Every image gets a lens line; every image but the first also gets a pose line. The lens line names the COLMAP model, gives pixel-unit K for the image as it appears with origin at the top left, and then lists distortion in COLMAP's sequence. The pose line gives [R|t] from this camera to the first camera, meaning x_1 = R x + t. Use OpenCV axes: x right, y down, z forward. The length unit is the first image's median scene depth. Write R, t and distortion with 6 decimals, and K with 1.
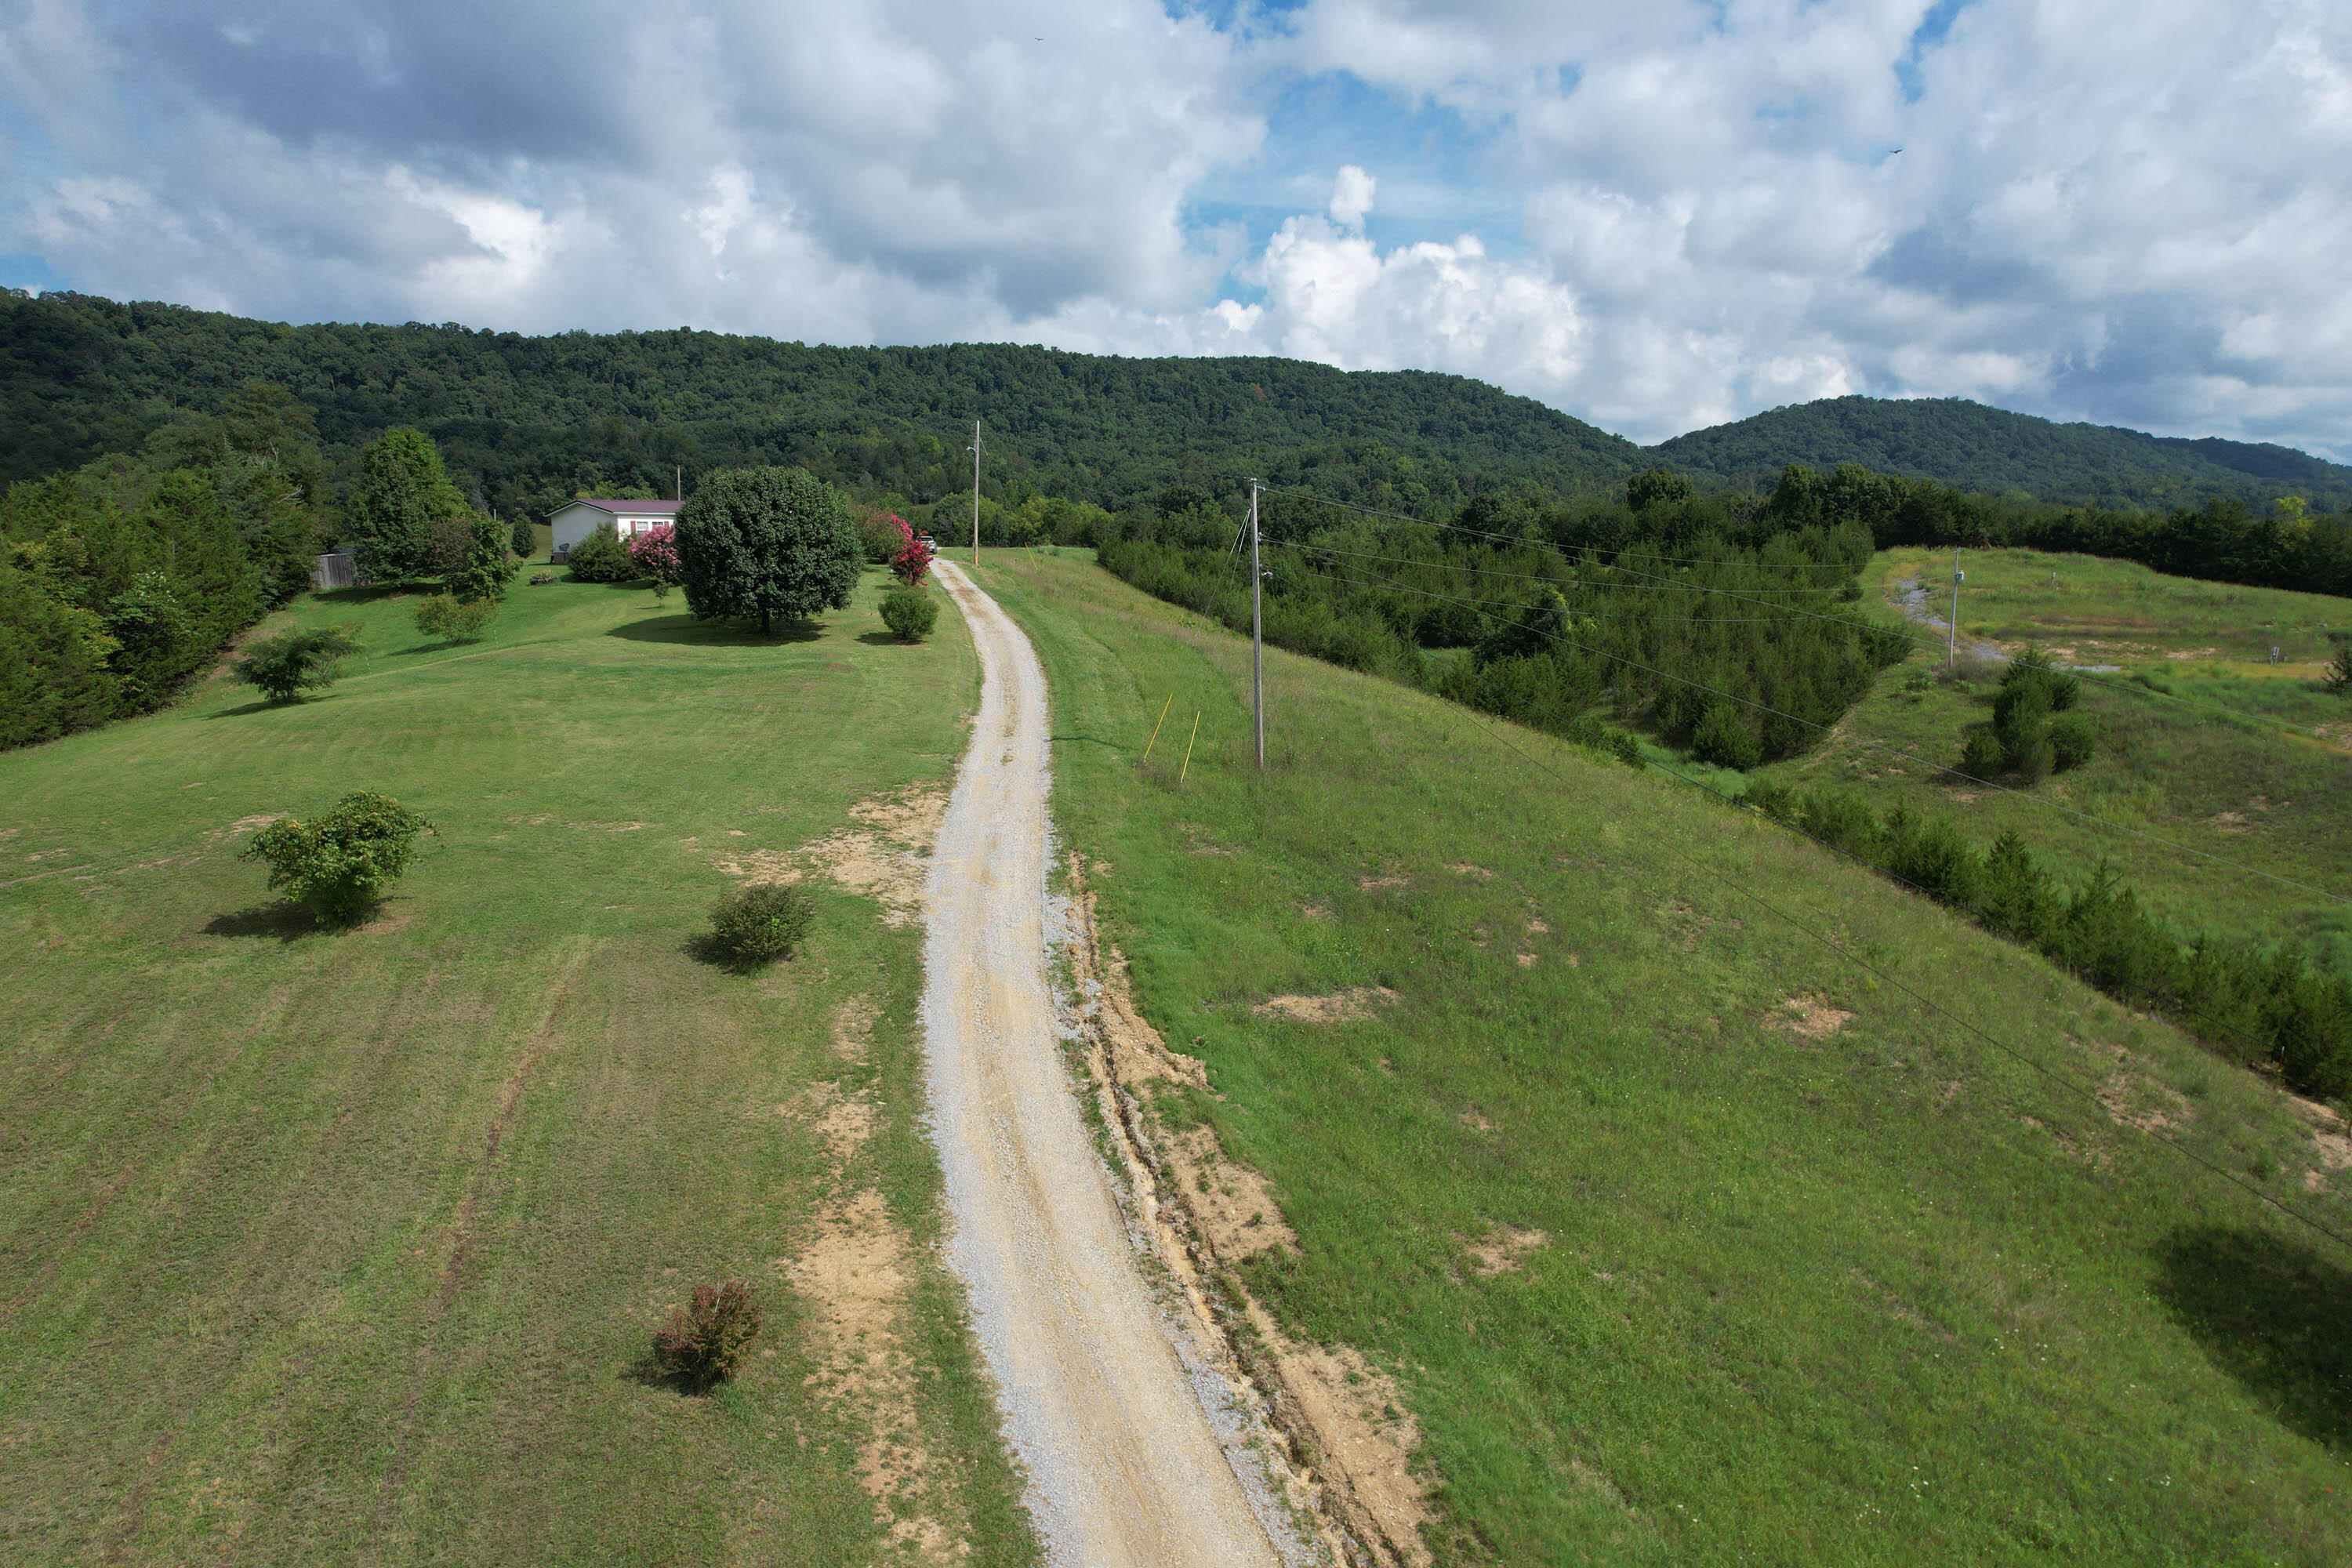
lens RADIAL K [[1507.6, 0, 1179.3], [0, 1507.6, 771.6], [0, 0, 1]] dist [-0.082632, 0.078293]
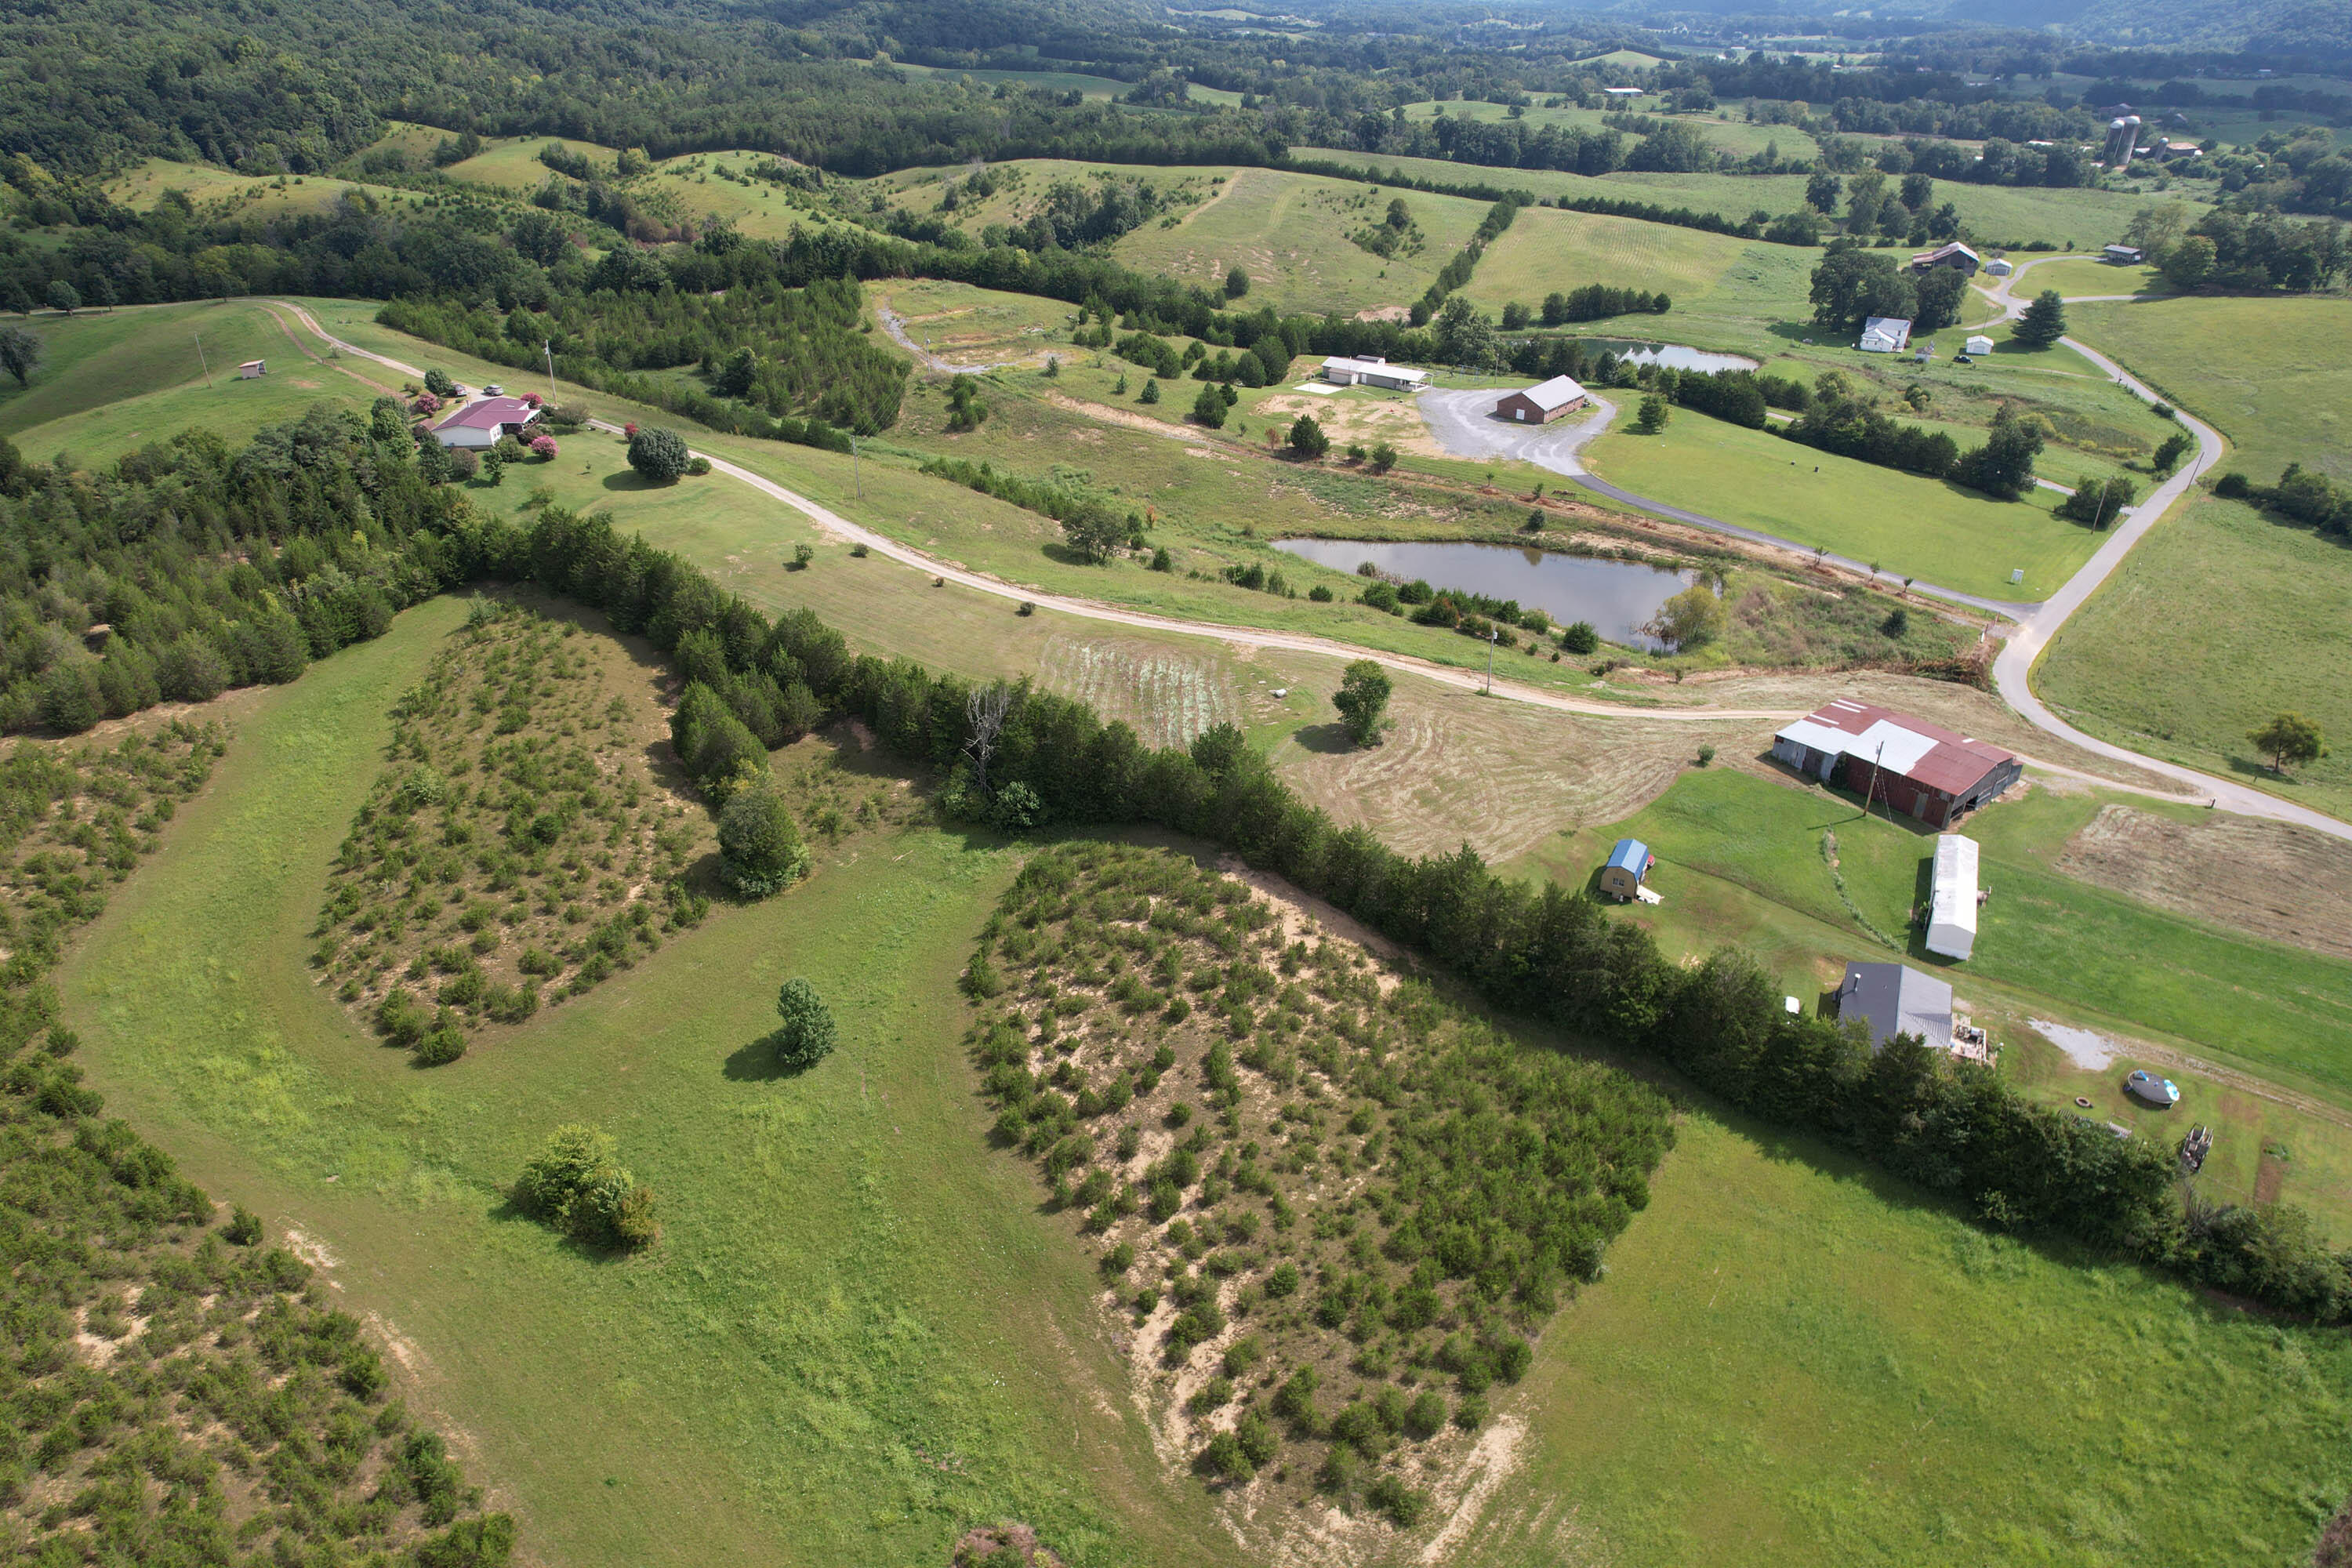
lens RADIAL K [[1507.6, 0, 1179.3], [0, 1507.6, 771.6], [0, 0, 1]] dist [-0.082632, 0.078293]
pose [[0.731366, -0.320303, 0.602087, -0.144703], [0.106483, 0.925650, 0.363088, -0.050416], [-0.673620, -0.201438, 0.711096, -0.195780]]
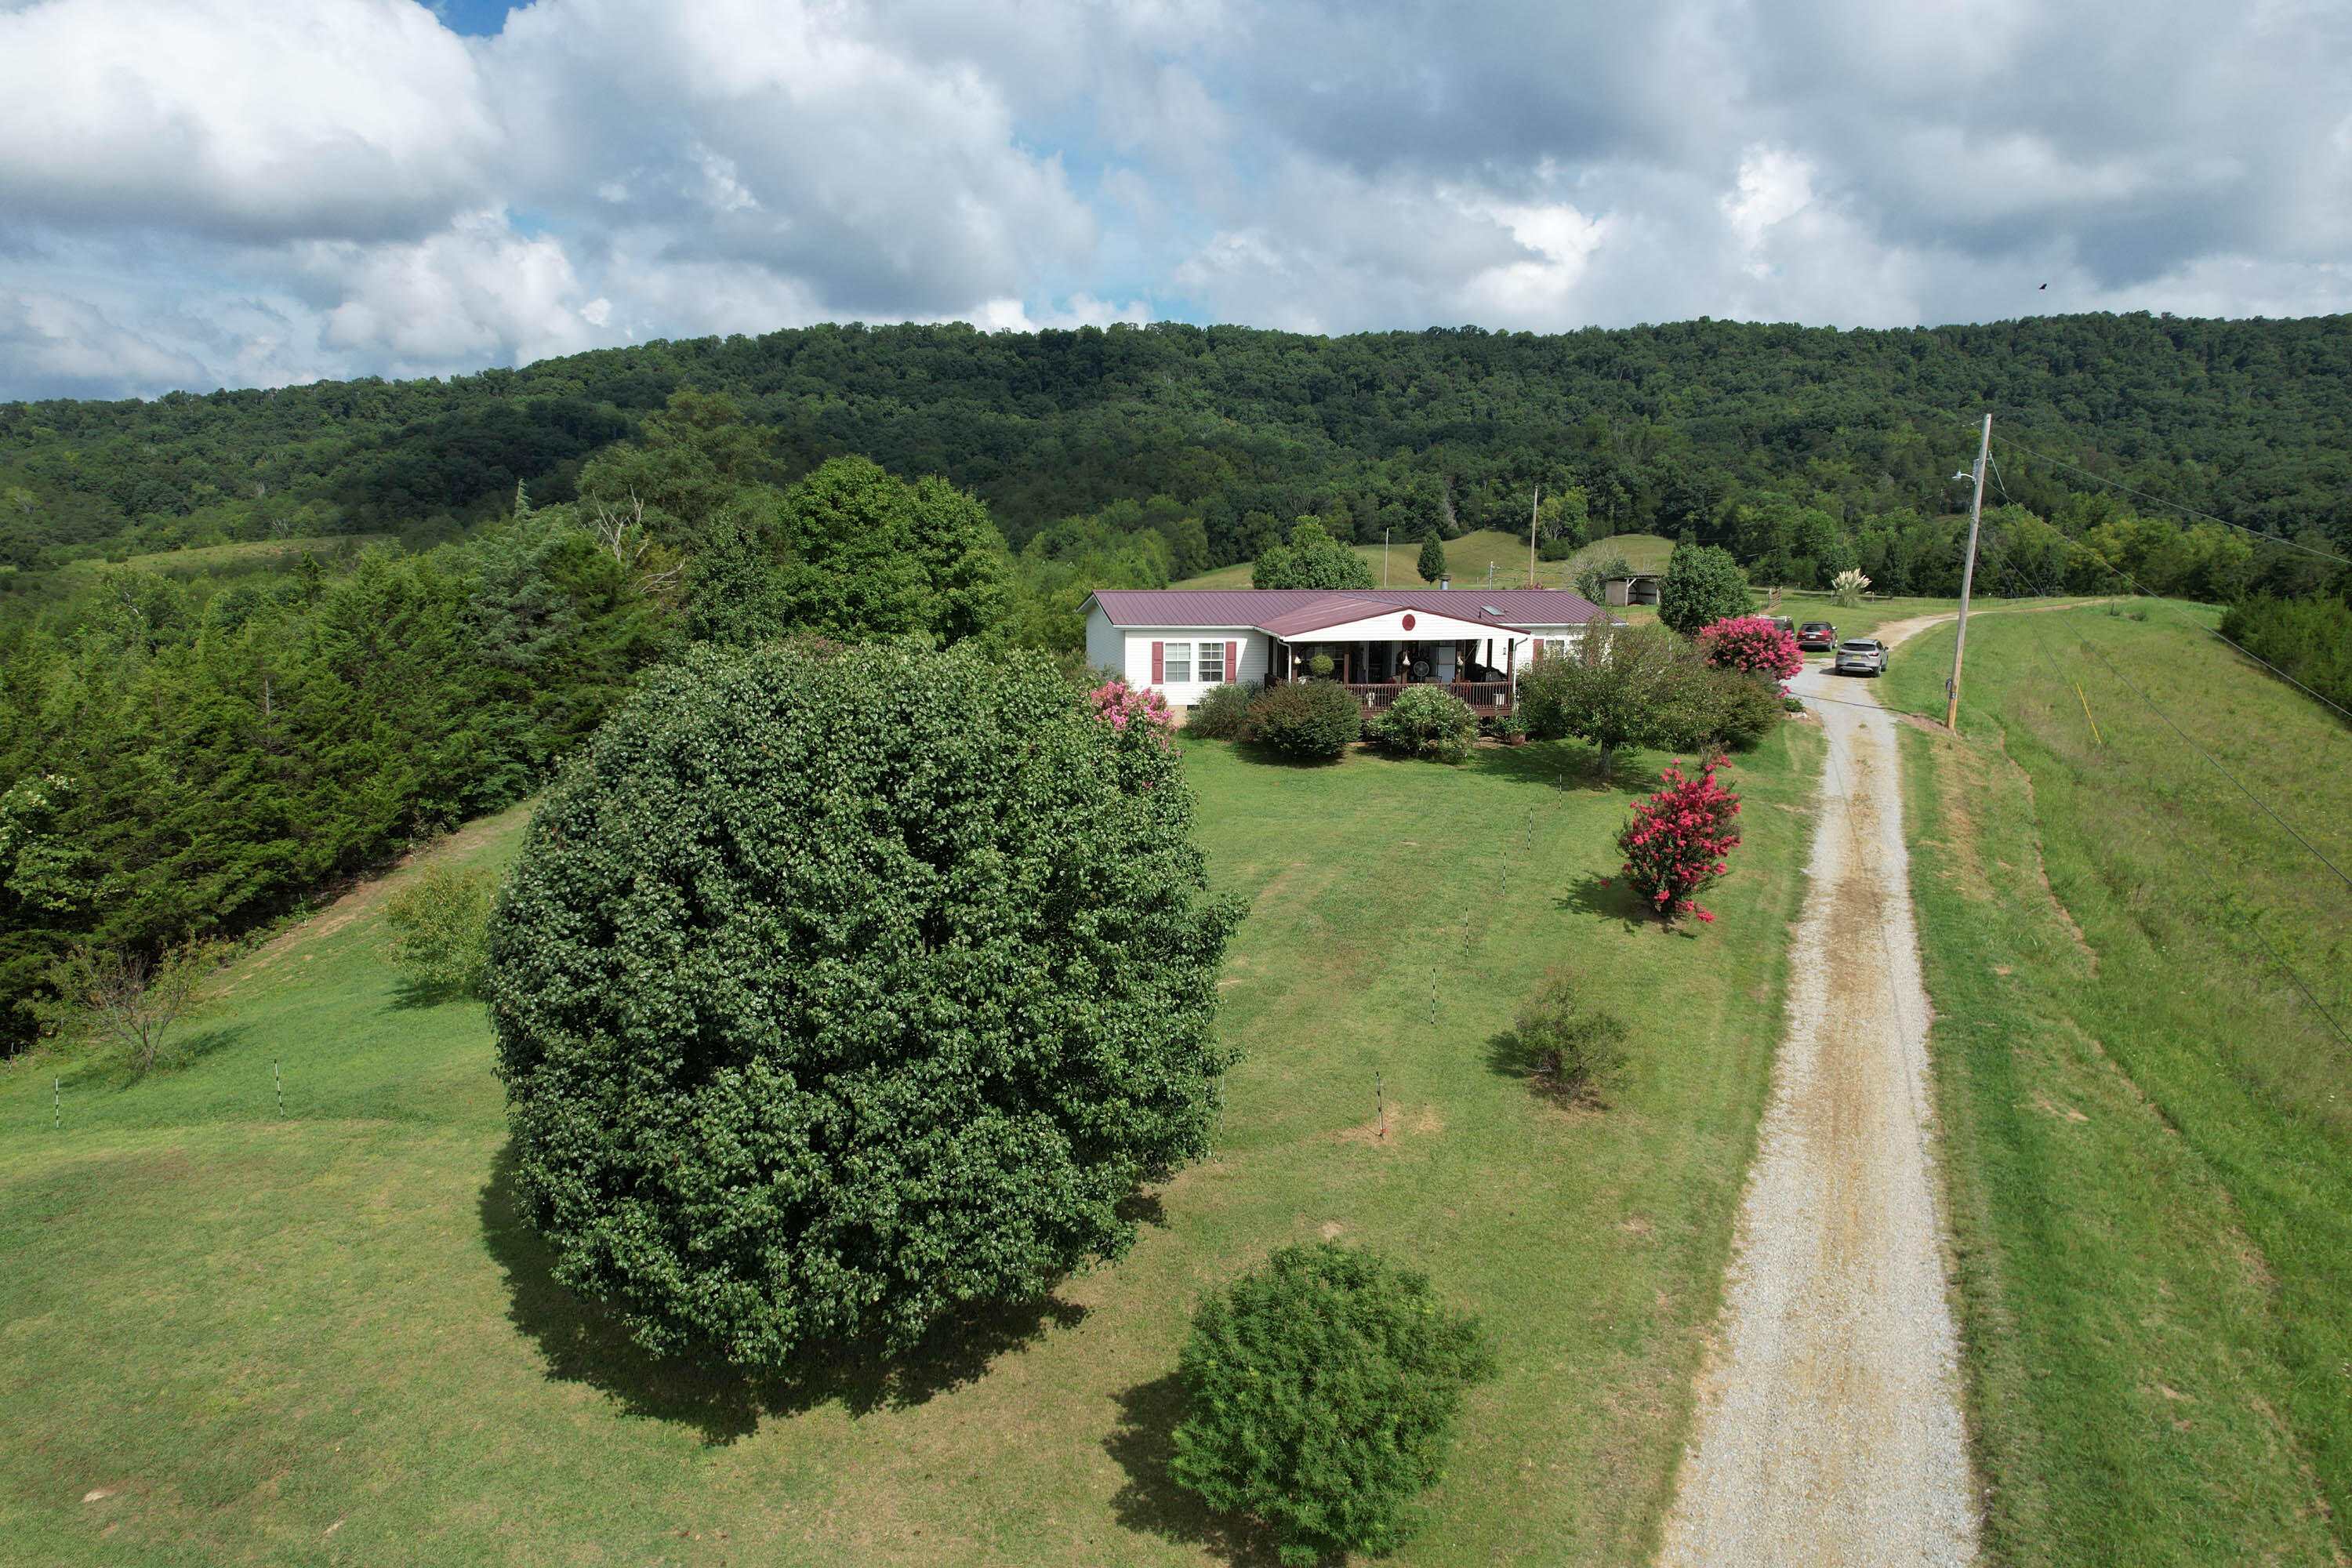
lens RADIAL K [[1507.6, 0, 1179.3], [0, 1507.6, 771.6], [0, 0, 1]] dist [-0.082632, 0.078293]
pose [[0.794911, 0.103356, -0.597857, -0.007506], [-0.101898, 0.994129, 0.036379, -0.017581], [0.598108, 0.032002, 0.800777, 0.074191]]
